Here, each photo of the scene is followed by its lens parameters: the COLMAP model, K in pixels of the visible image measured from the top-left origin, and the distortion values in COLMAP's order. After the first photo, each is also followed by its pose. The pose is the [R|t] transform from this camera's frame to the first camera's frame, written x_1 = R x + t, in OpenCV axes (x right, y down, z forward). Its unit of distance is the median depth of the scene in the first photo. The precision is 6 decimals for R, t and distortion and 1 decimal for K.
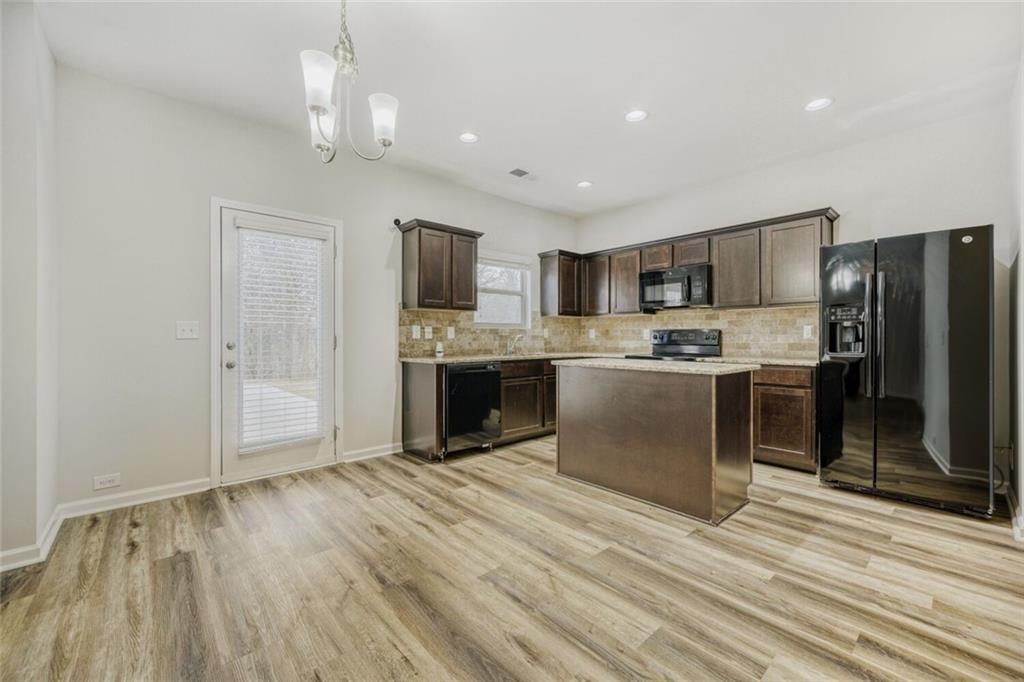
lens RADIAL K [[410.2, 0, 514.6], [0, 410.2, 340.2], [0, 0, 1]] dist [-0.003193, 0.000041]
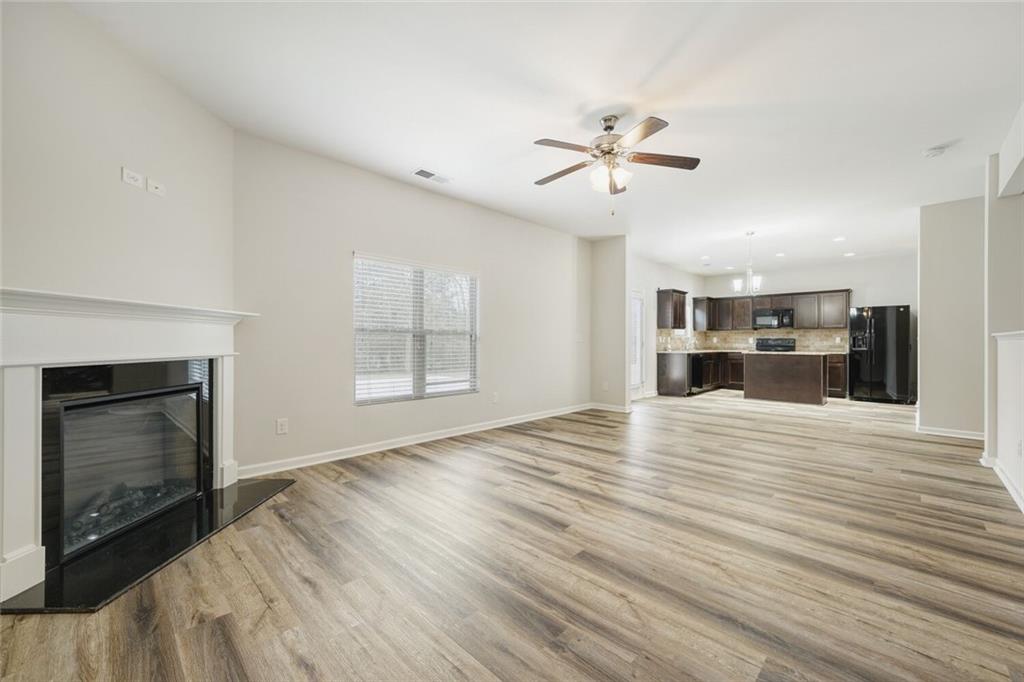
lens RADIAL K [[410.2, 0, 512.9], [0, 410.2, 338.7], [0, 0, 1]] dist [-0.003193, 0.000041]
pose [[0.998201, 0.006428, 0.059617, -1.160499], [-0.005601, 0.999886, -0.014035, 0.012857], [-0.059700, 0.013676, 0.998123, -1.104049]]
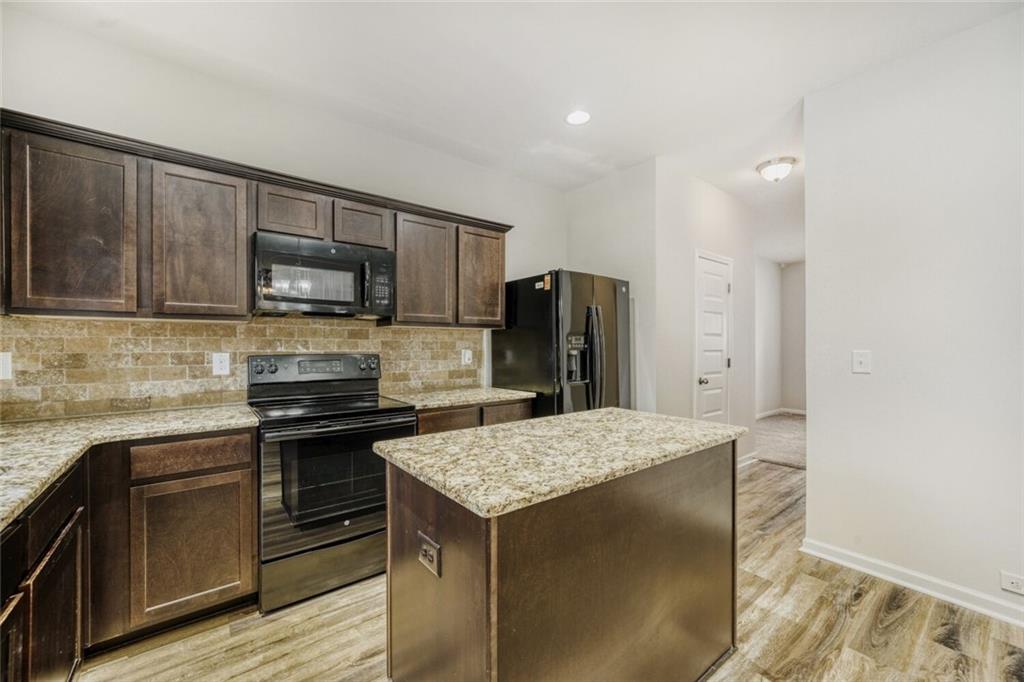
lens RADIAL K [[410.2, 0, 508.9], [0, 410.2, 340.2], [0, 0, 1]] dist [-0.003193, 0.000041]
pose [[0.077865, 0.009191, 0.996922, -0.150570], [0.004251, 0.999945, -0.009551, -0.044478], [-0.996955, 0.004981, 0.077822, 0.790875]]
